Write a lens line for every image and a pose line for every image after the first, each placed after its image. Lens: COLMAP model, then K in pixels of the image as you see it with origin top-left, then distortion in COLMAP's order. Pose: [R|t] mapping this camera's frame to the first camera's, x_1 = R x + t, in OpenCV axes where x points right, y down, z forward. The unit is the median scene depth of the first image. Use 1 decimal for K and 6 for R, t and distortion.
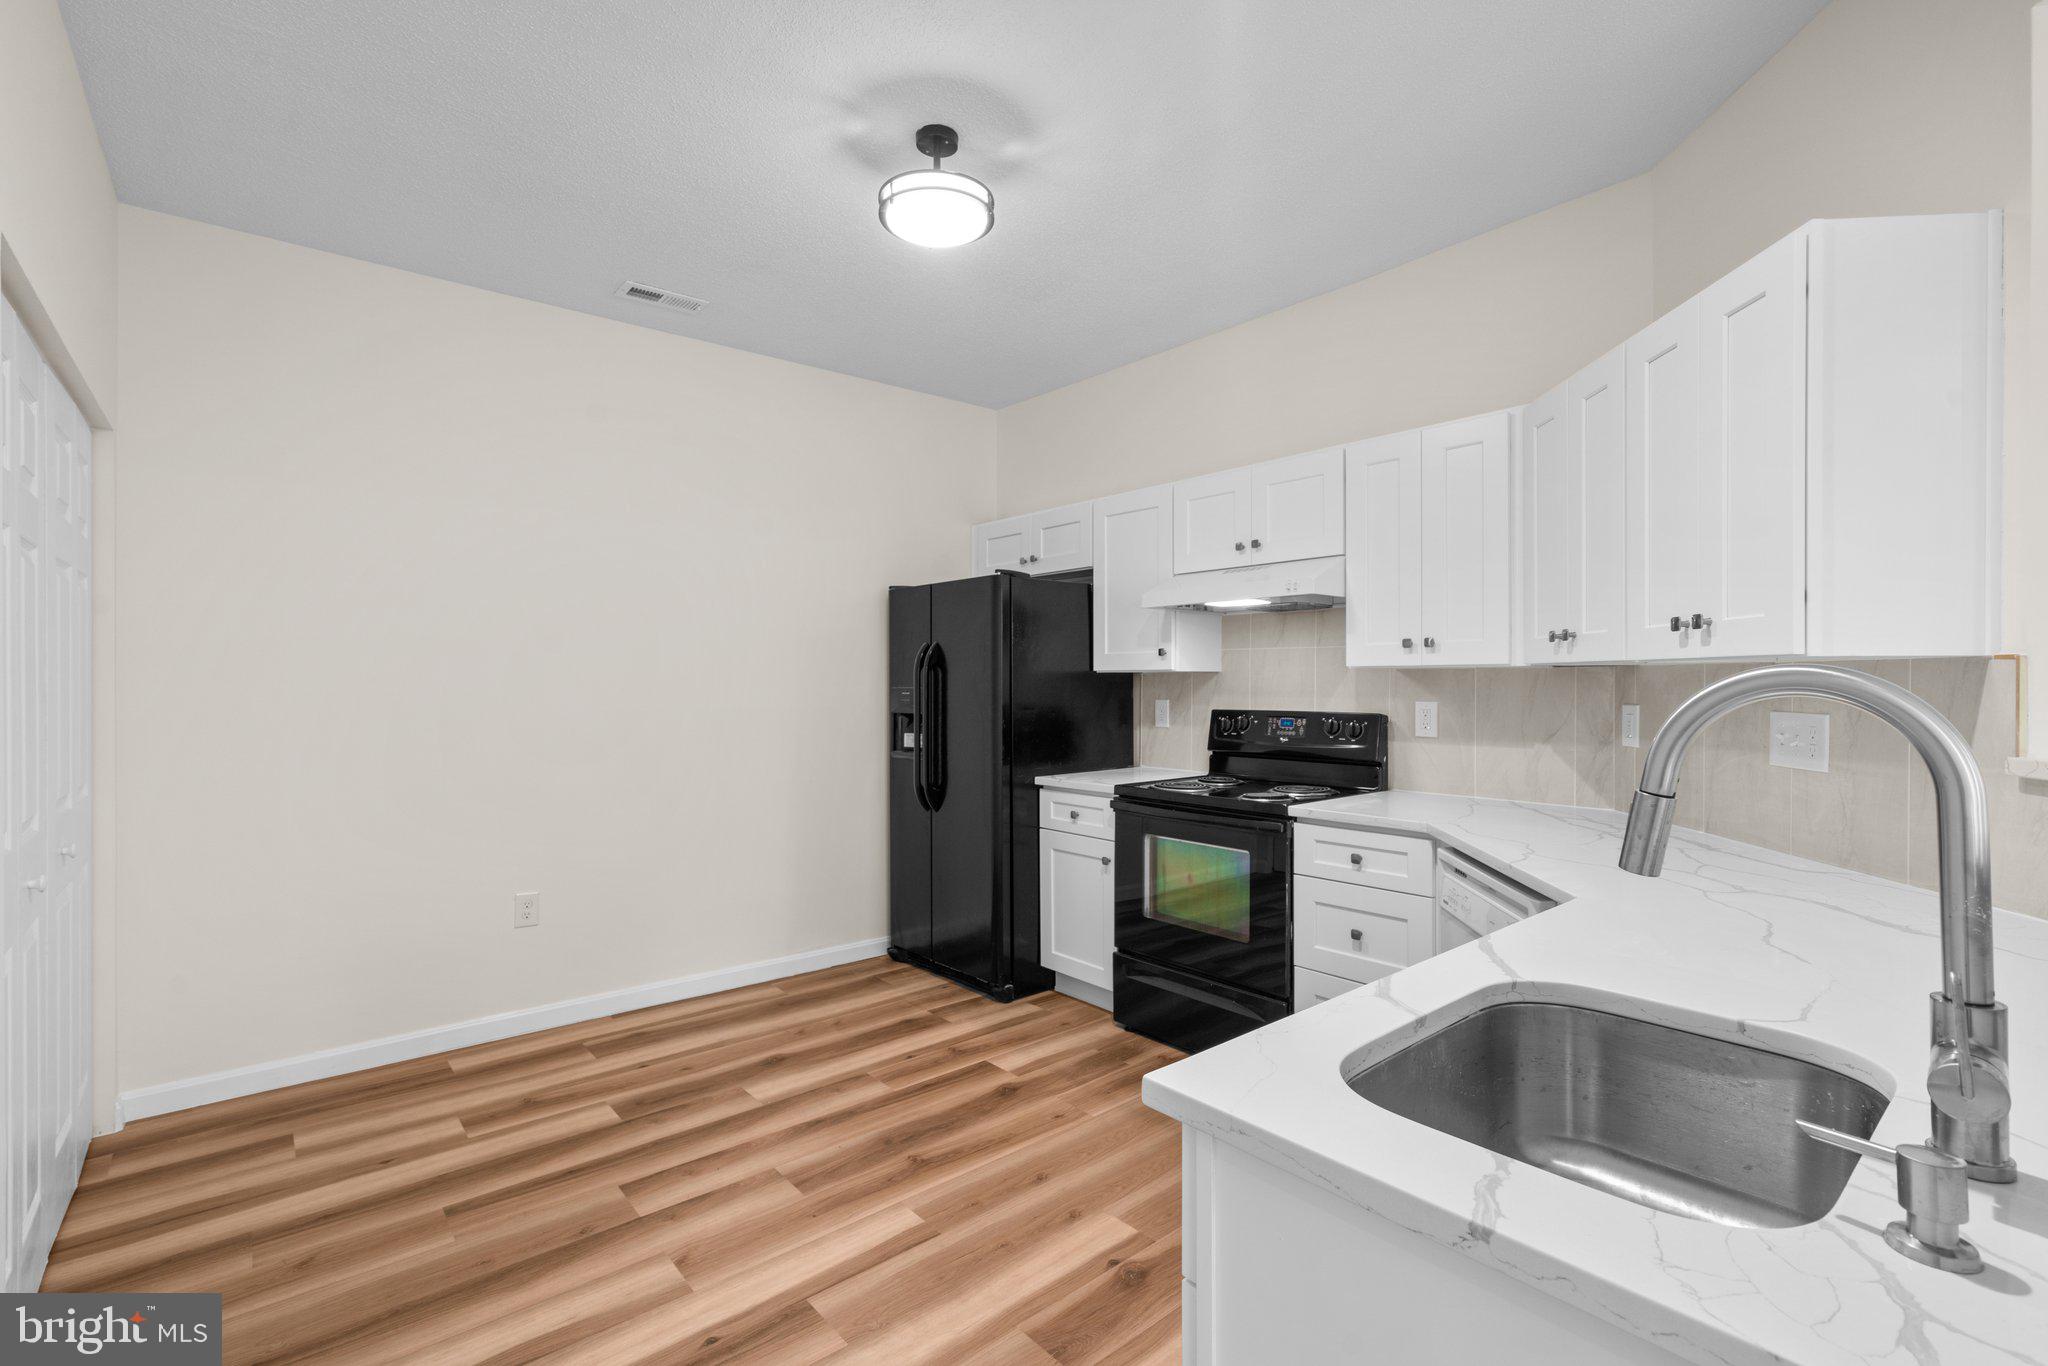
lens RADIAL K [[945.5, 0, 1025.8], [0, 945.5, 679.5], [0, 0, 1]] dist [-0.002549, 0.000060]
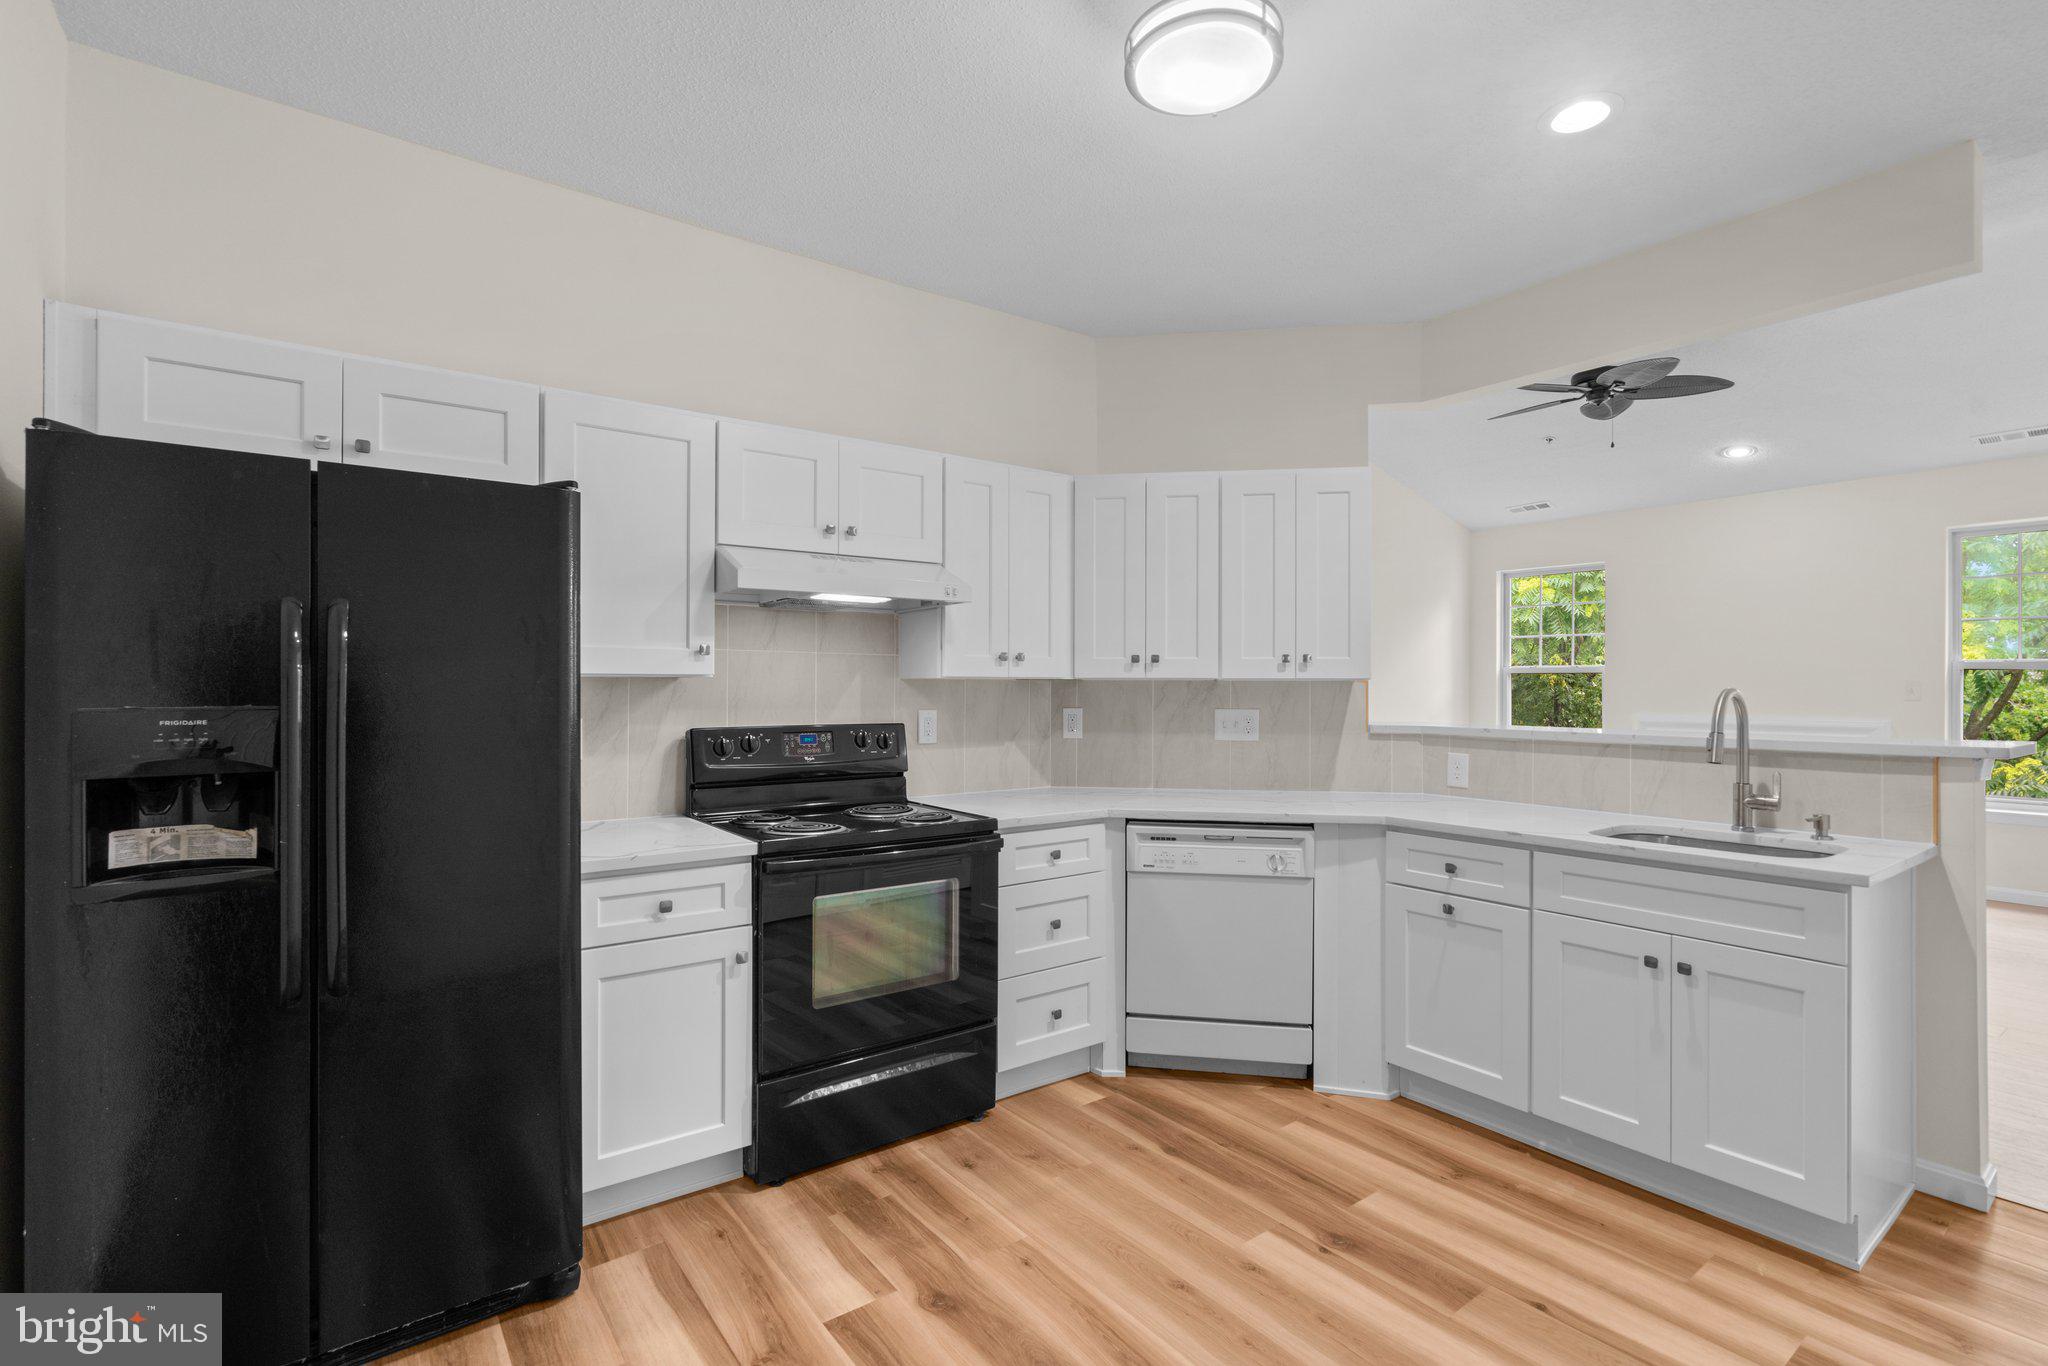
lens RADIAL K [[942.5, 0, 1032.5], [0, 942.5, 691.2], [0, 0, 1]] dist [0.001274, 0.000377]
pose [[0.049313, 0.001123, 0.998783, -0.646181], [-0.002672, 0.999996, -0.000992, 0.002521], [-0.998780, -0.002620, 0.049316, 0.855026]]
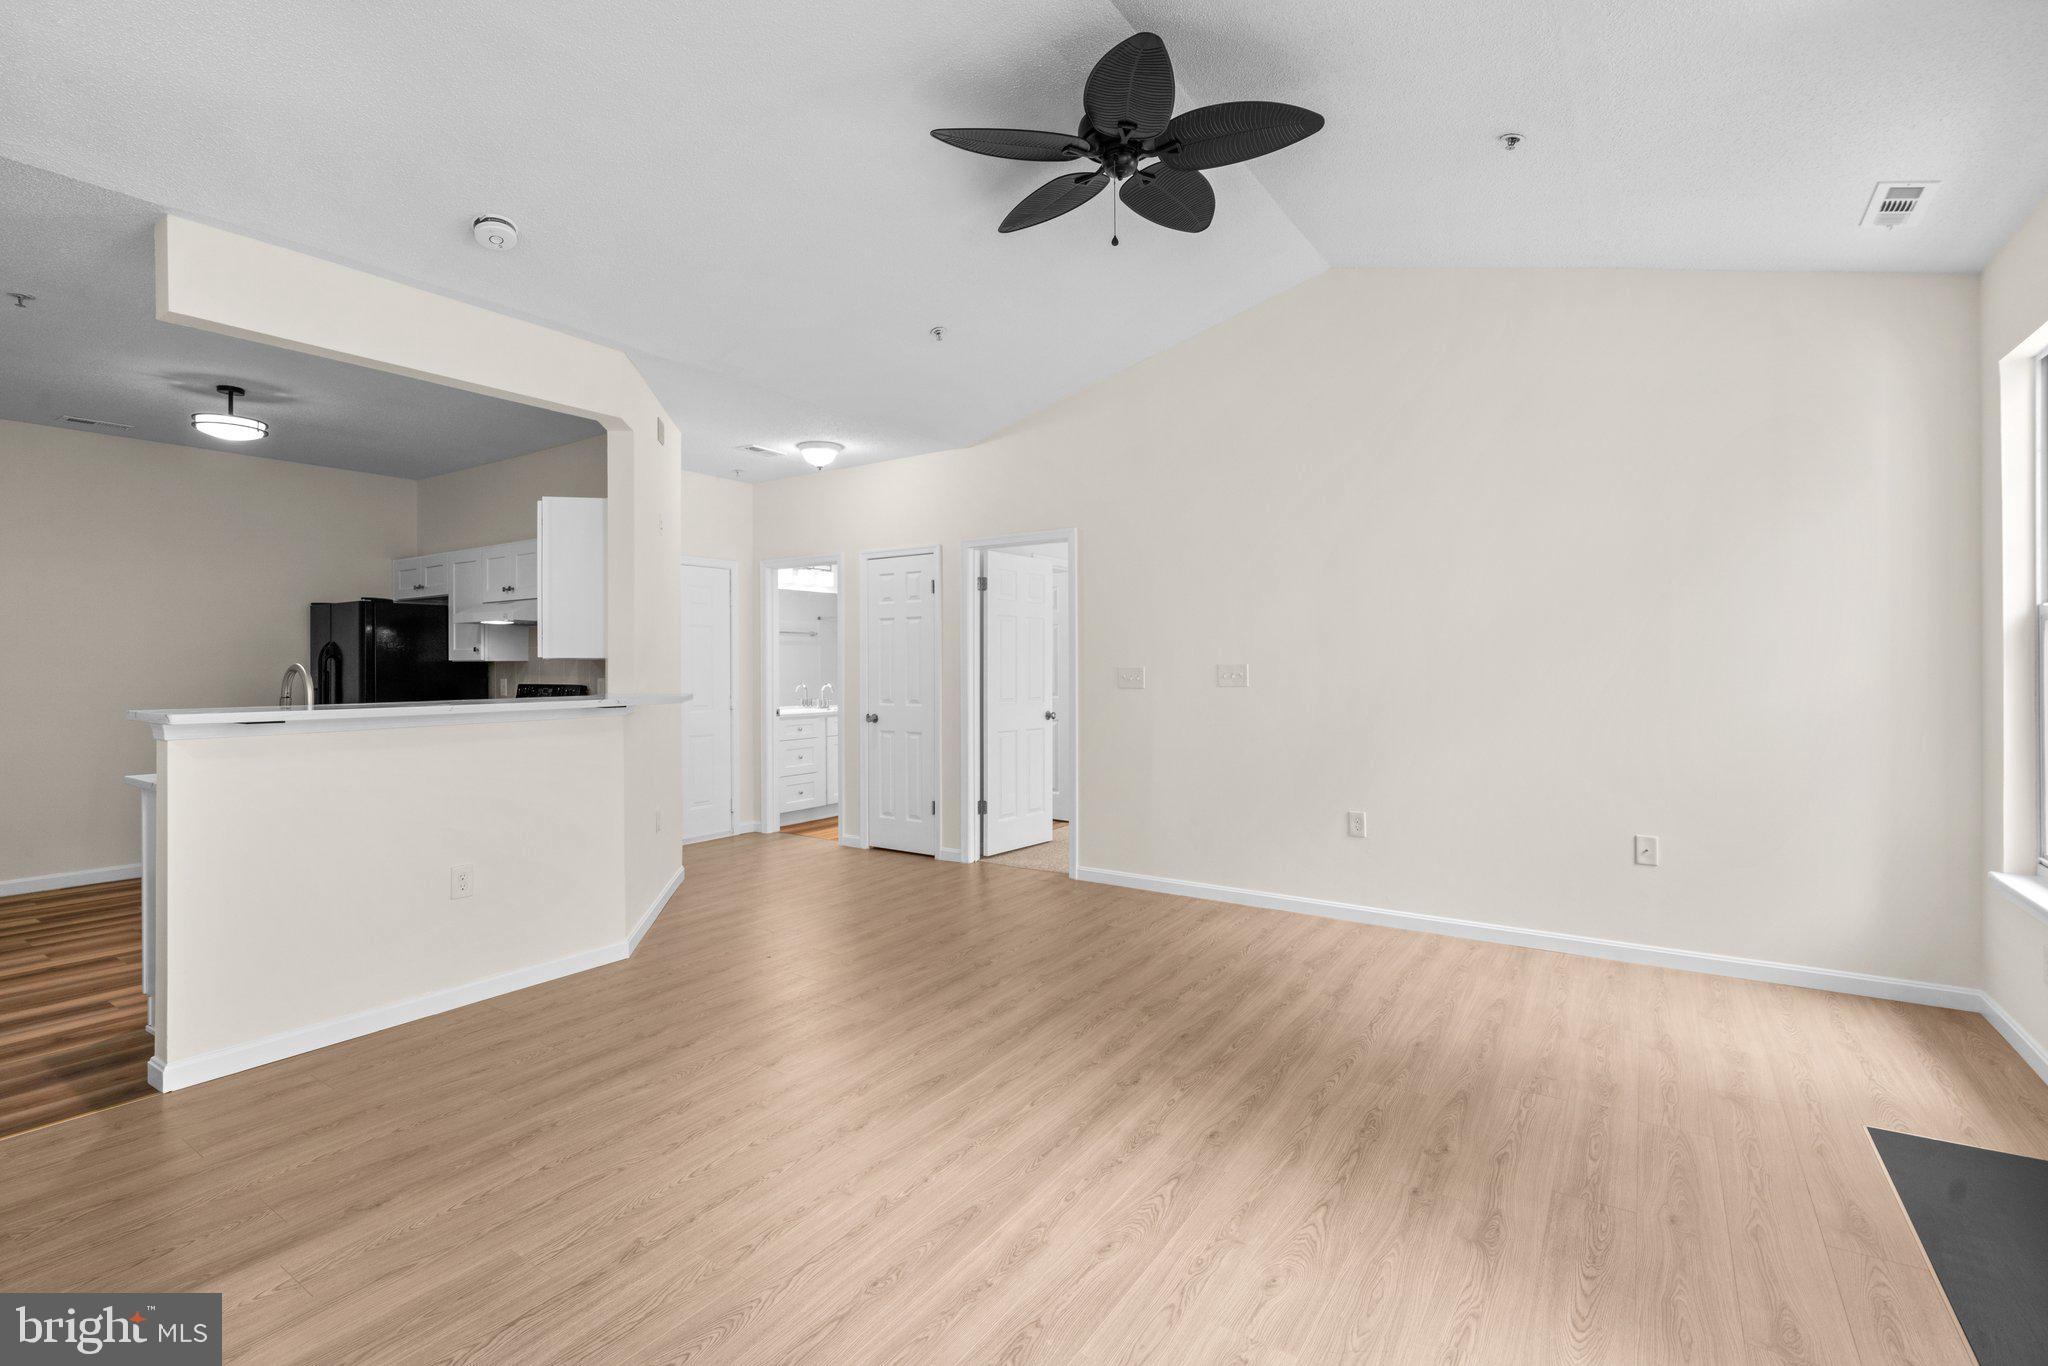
lens RADIAL K [[945.9, 0, 1014.0], [0, 945.9, 666.7], [0, 0, 1]] dist [-0.003503, 0.000634]
pose [[0.965308, -0.000956, 0.261112, 0.720937], [0.000767, 0.999999, 0.000824, 0.000445], [-0.261113, -0.000595, 0.965308, -0.966860]]
